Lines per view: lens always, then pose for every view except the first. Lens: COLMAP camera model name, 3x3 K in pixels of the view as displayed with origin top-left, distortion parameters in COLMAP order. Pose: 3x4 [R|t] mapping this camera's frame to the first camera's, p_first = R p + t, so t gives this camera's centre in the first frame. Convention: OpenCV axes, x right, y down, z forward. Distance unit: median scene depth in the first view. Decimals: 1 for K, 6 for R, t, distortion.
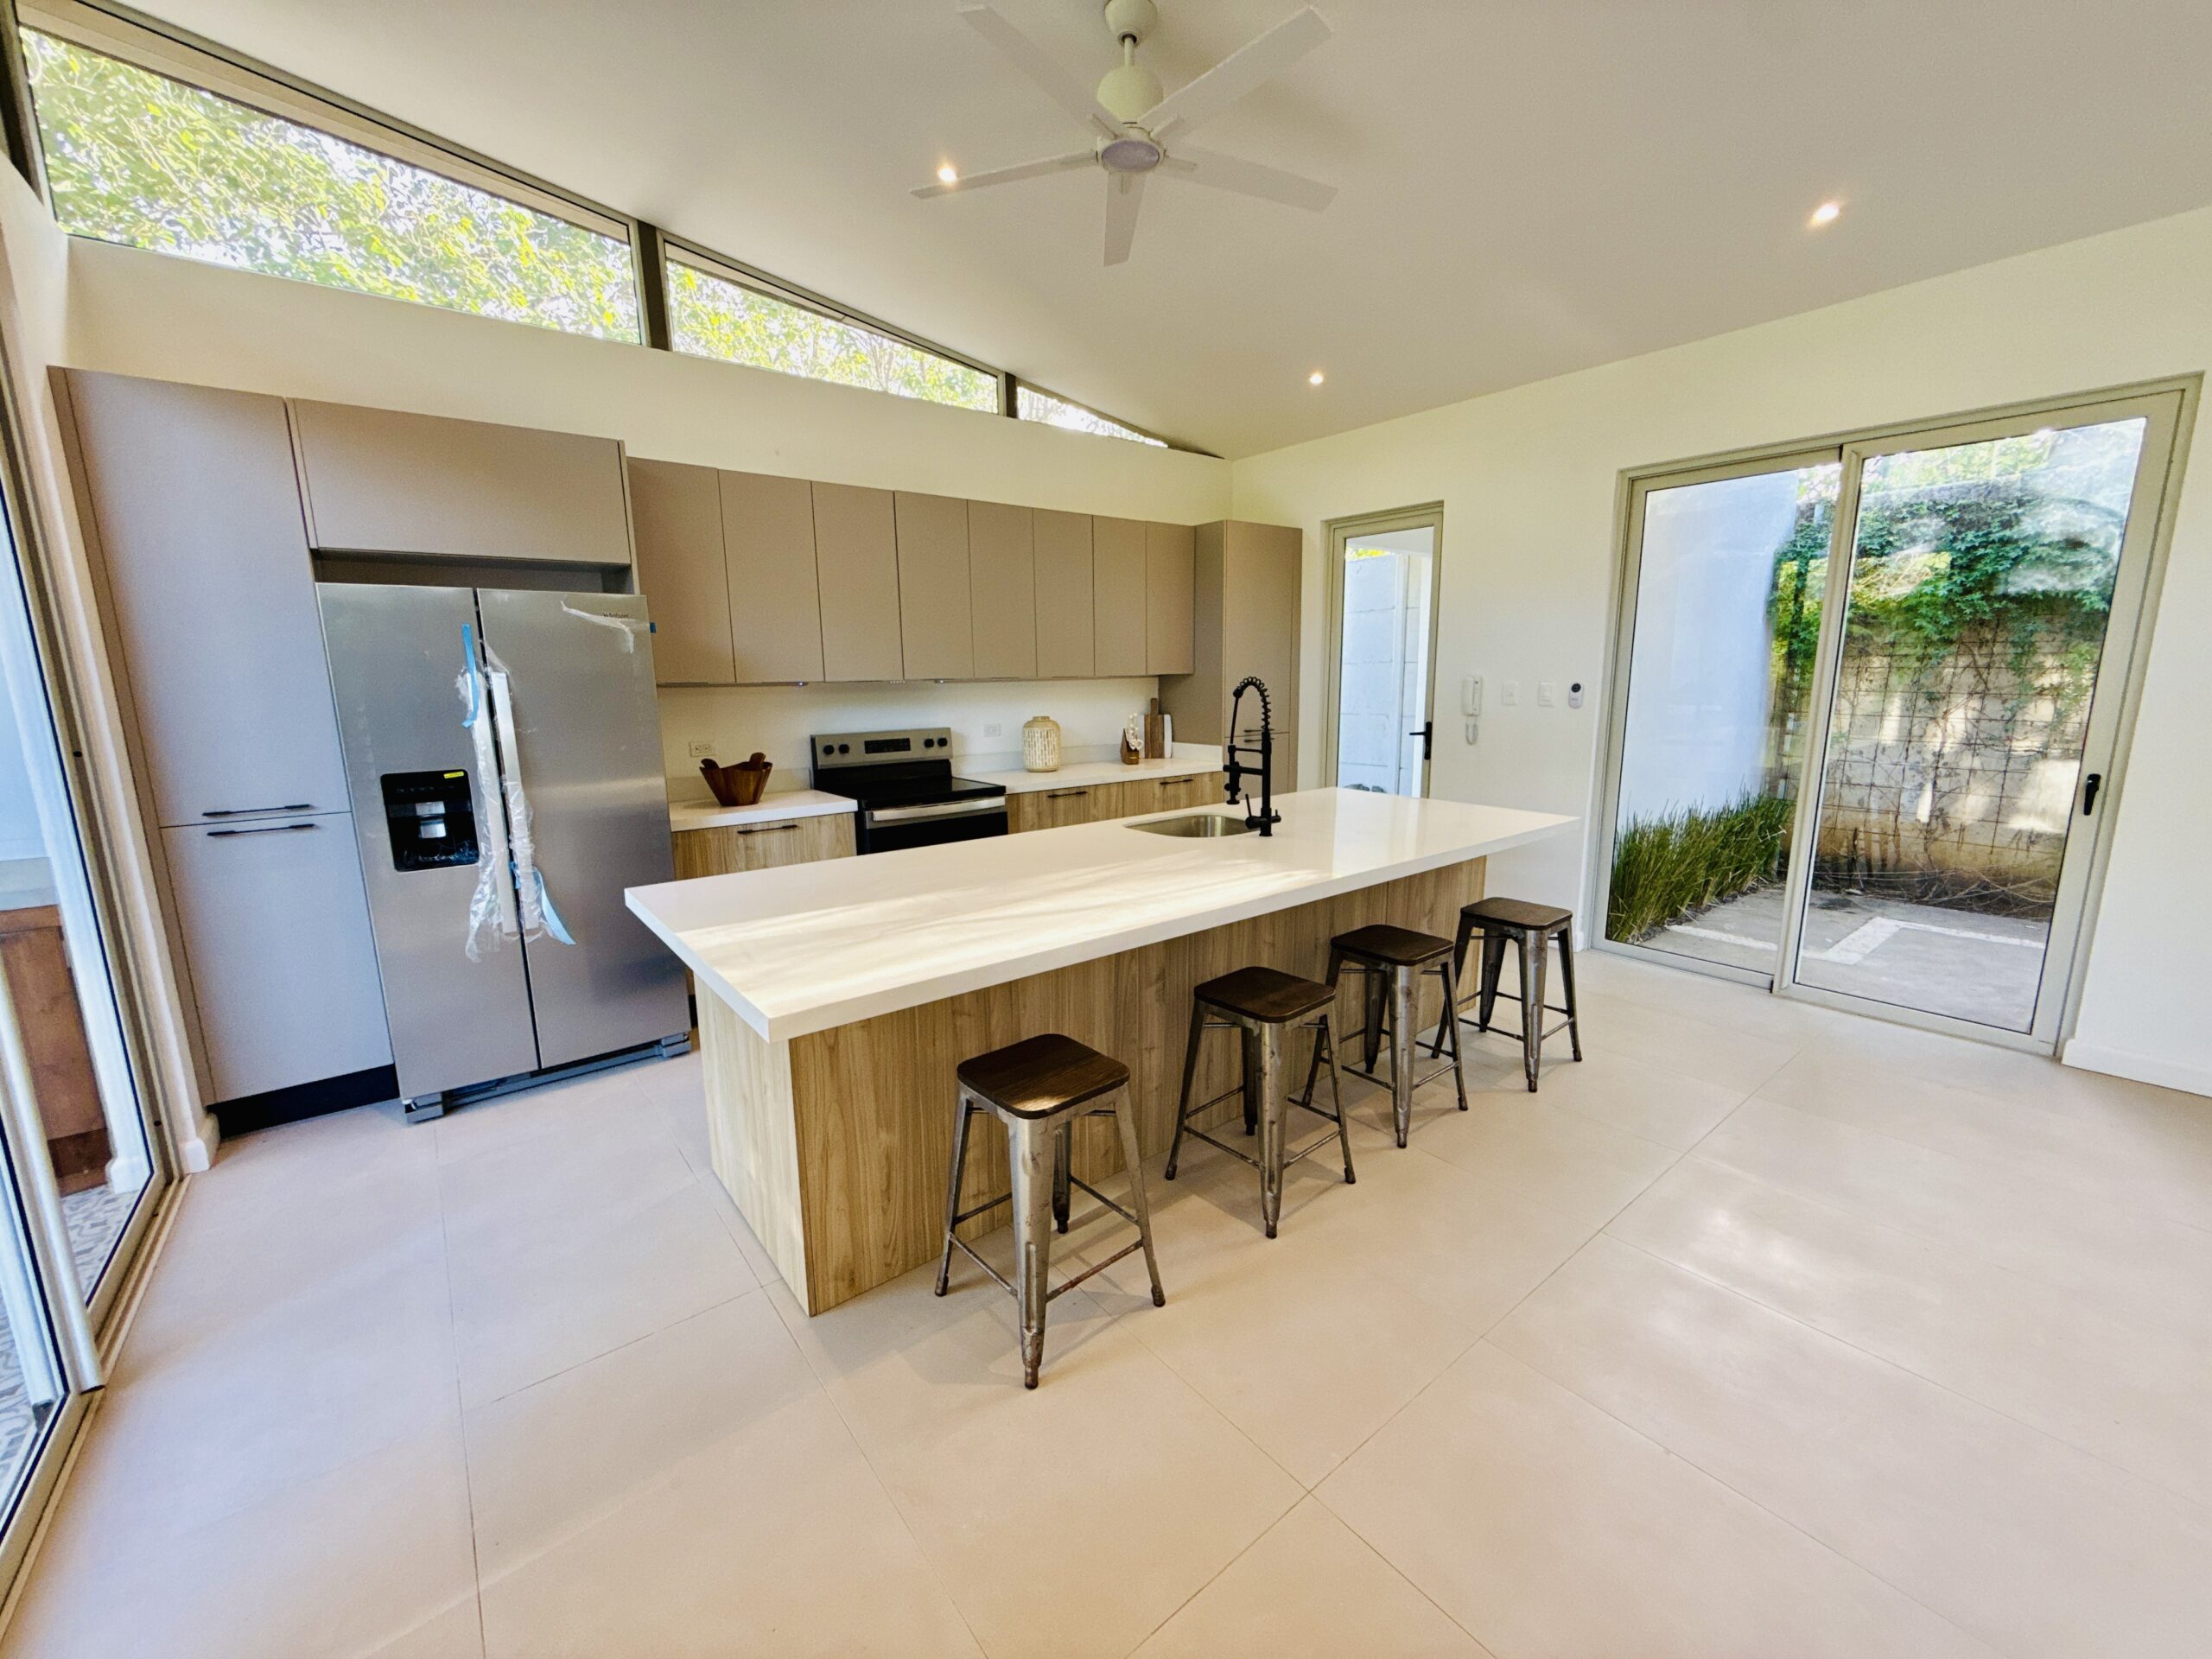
lens RADIAL K [[888.6, 0, 1106.8], [0, 888.6, 832.0], [0, 0, 1]] dist [0.002568, -0.000060]
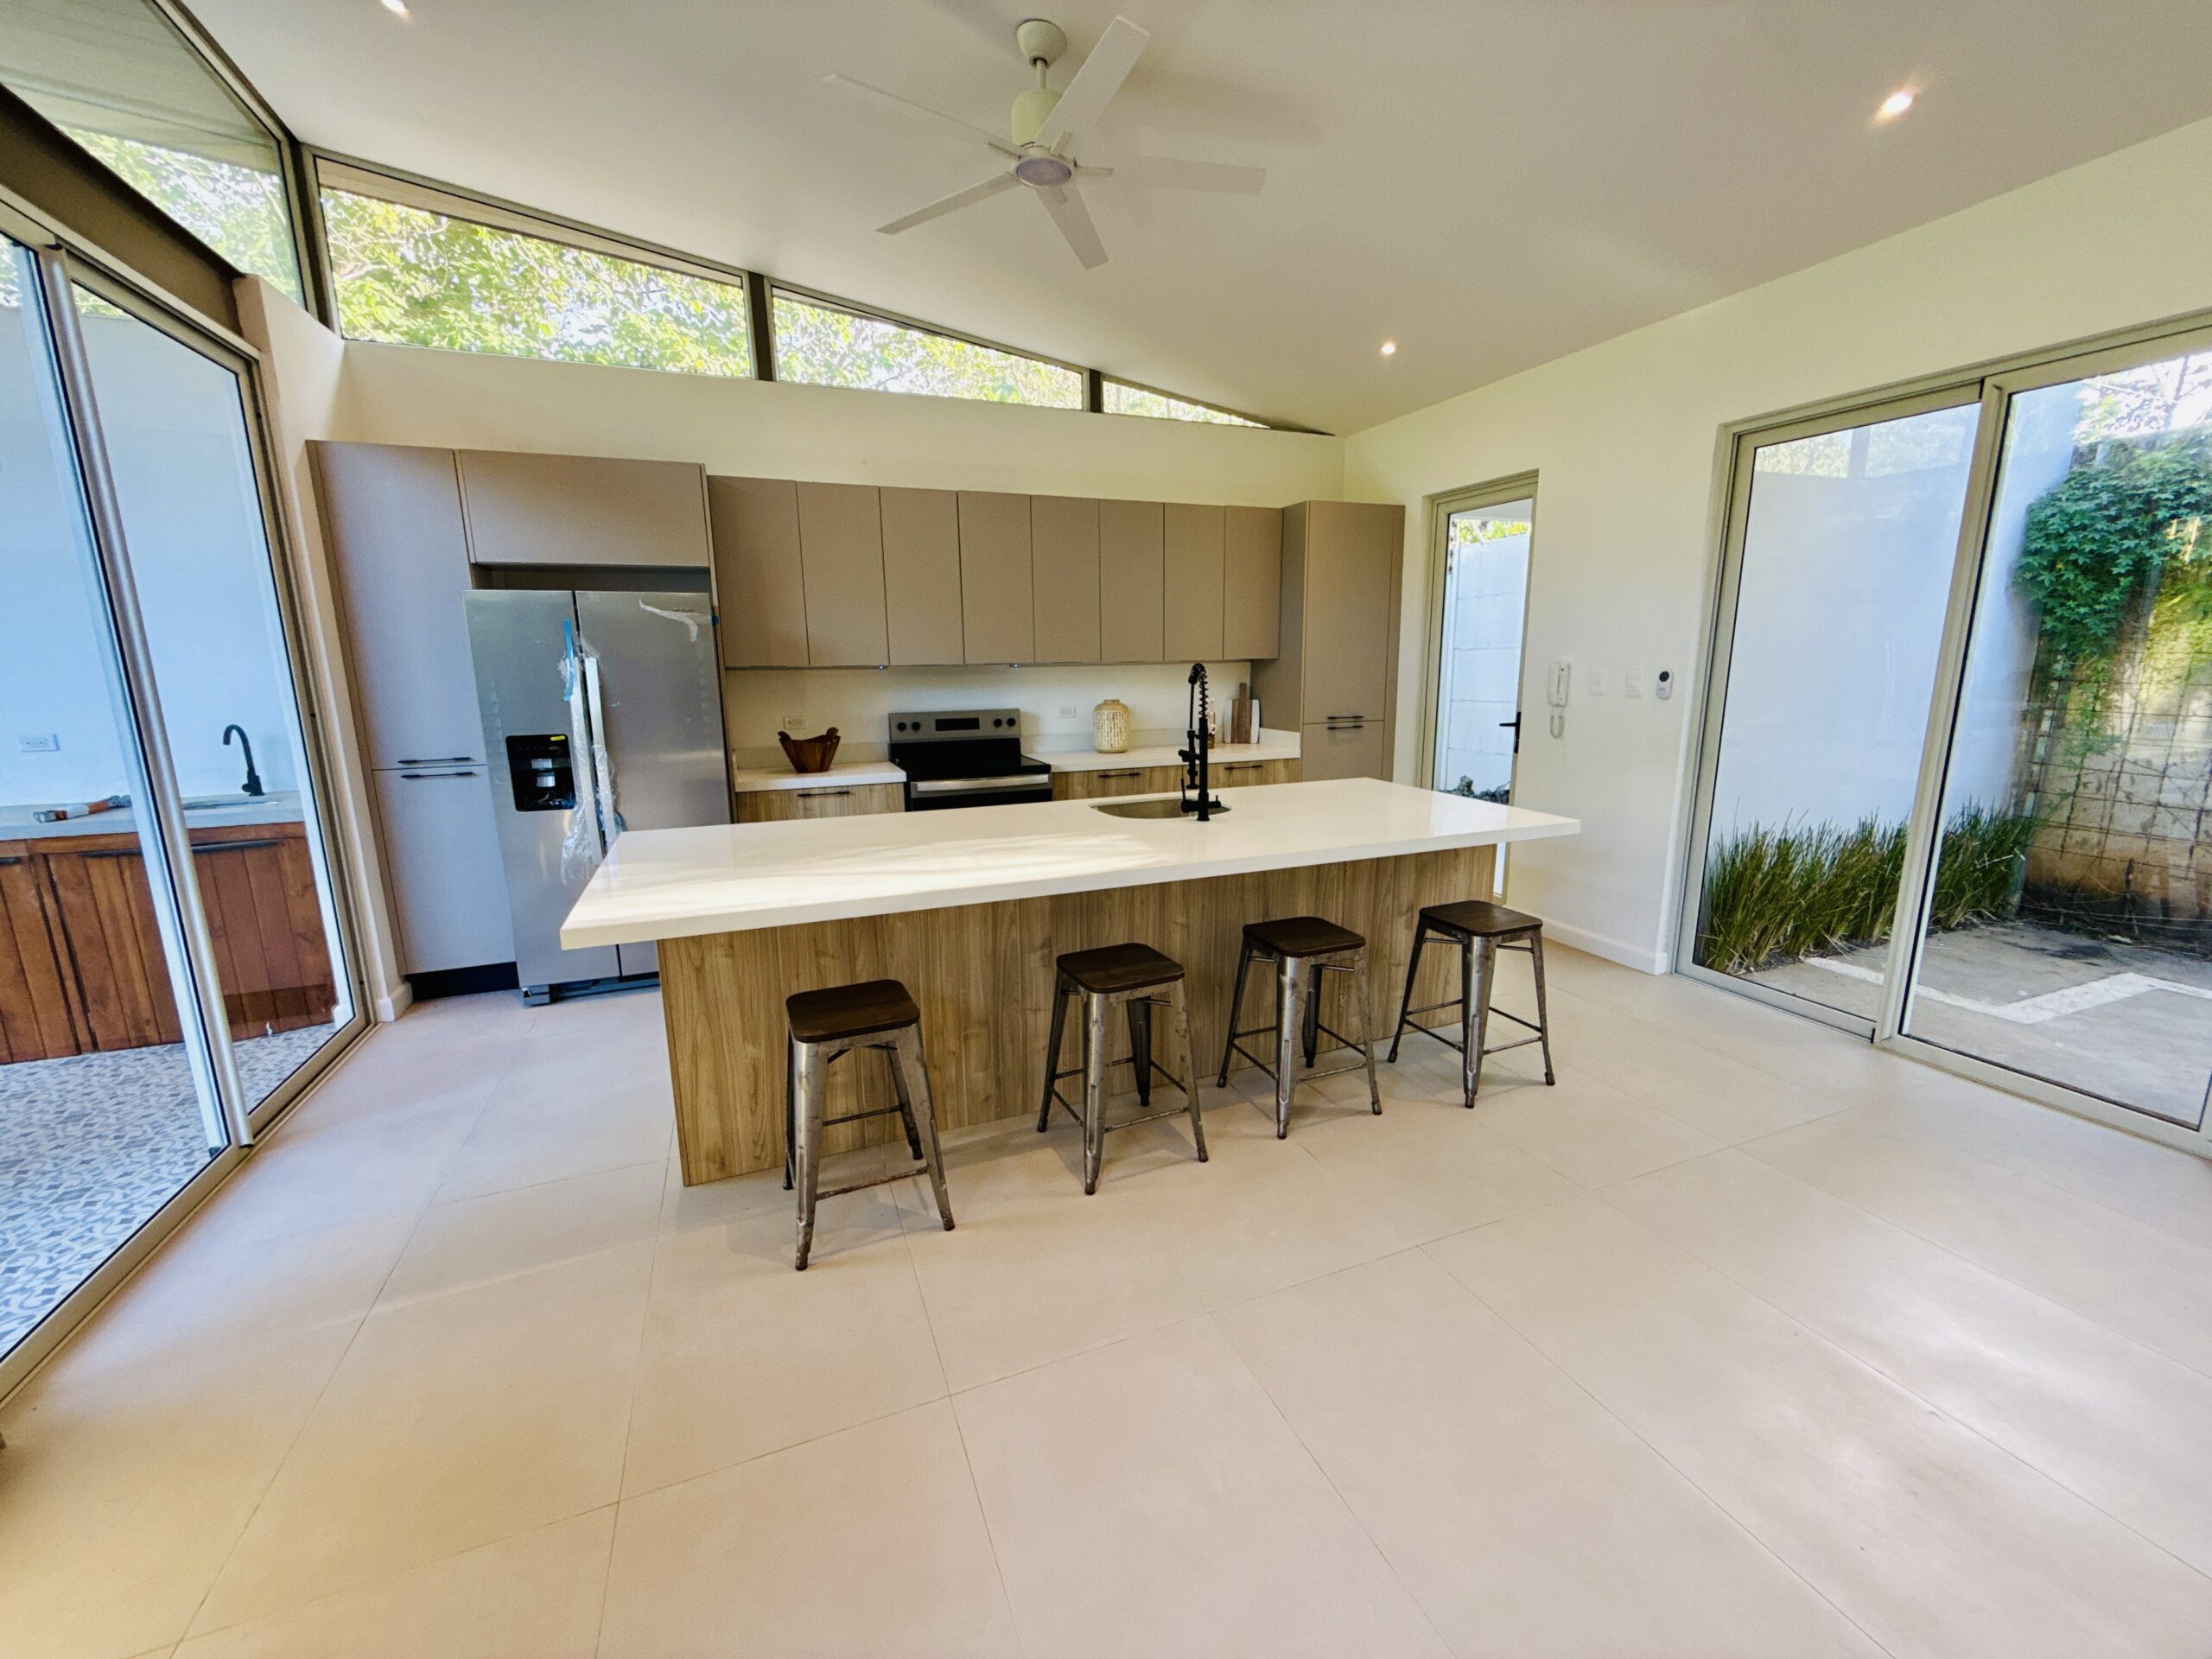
lens RADIAL K [[888.6, 0, 1104.7], [0, 888.6, 832.4], [0, 0, 1]] dist [0.002568, -0.000060]
pose [[0.958821, 0.057050, -0.278223, 0.337773], [-0.051596, 0.998306, 0.026892, -0.003451], [0.279286, -0.011430, 0.960140, -0.006951]]
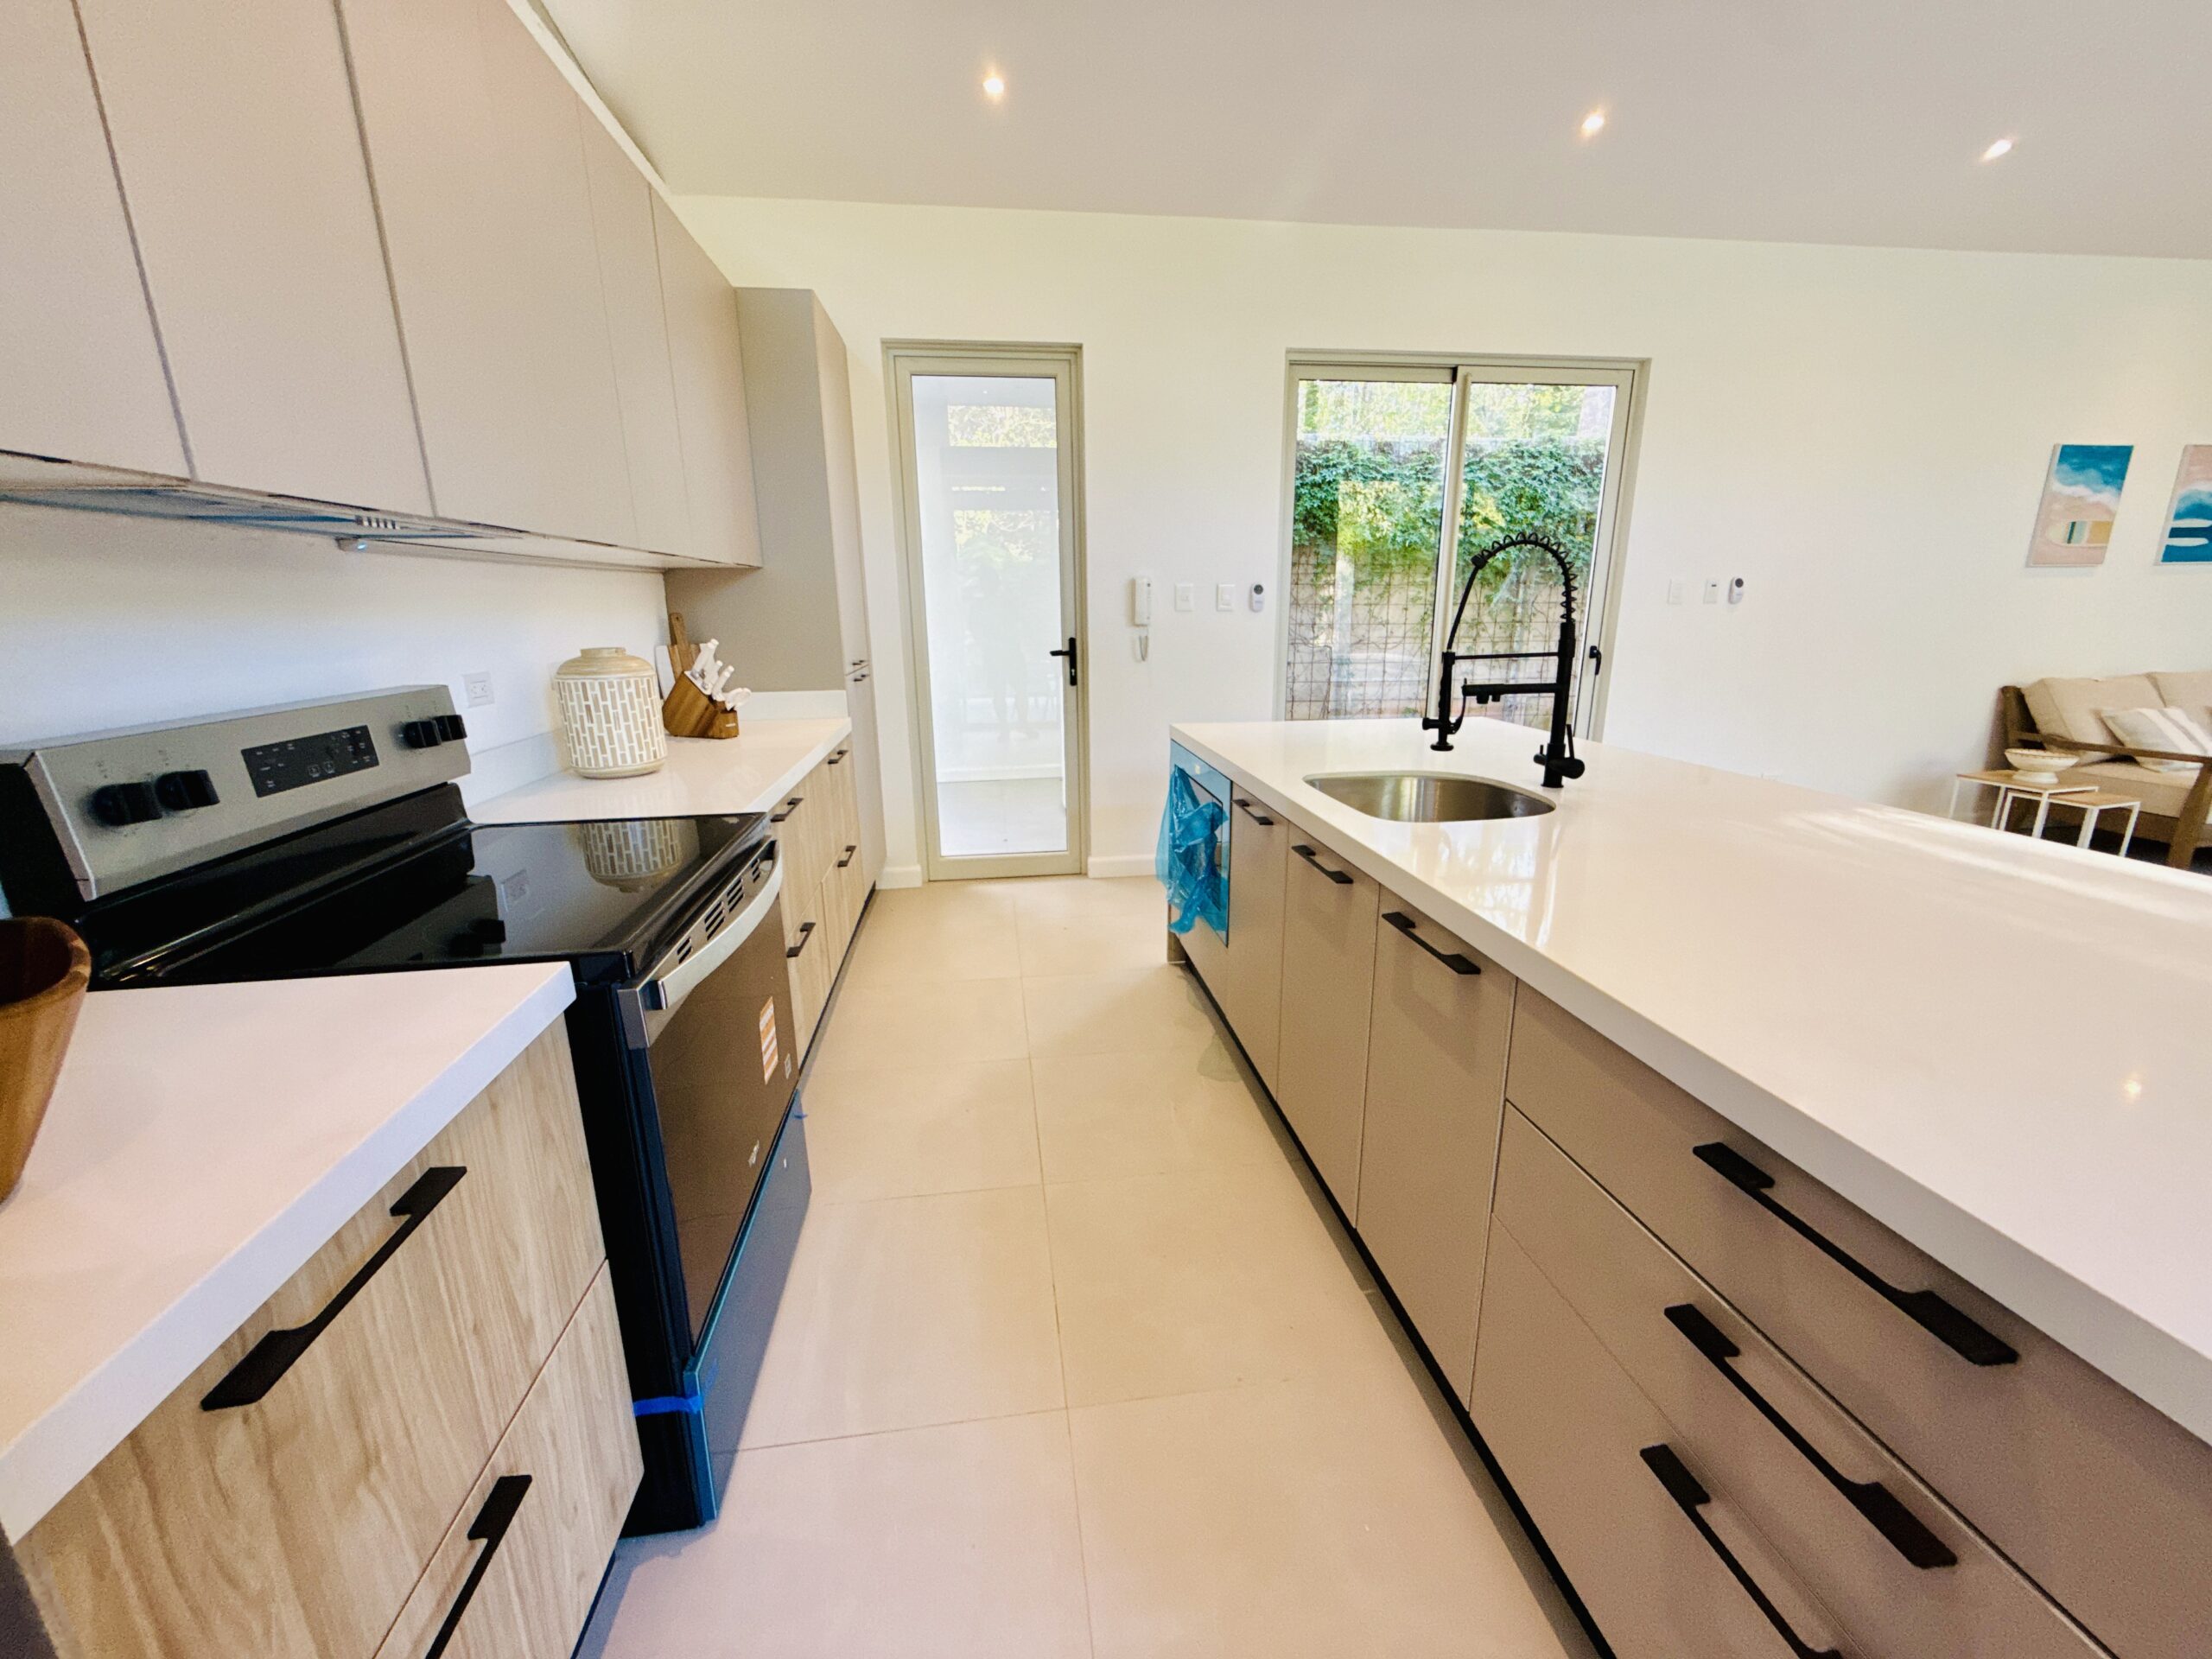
lens RADIAL K [[888.6, 0, 1111.3], [0, 888.6, 834.4], [0, 0, 1]] dist [0.002568, -0.000060]
pose [[0.501808, -0.212414, 0.838492, -0.511927], [0.159834, 0.975456, 0.151456, -0.106372], [-0.850083, 0.058018, 0.523443, 0.892630]]
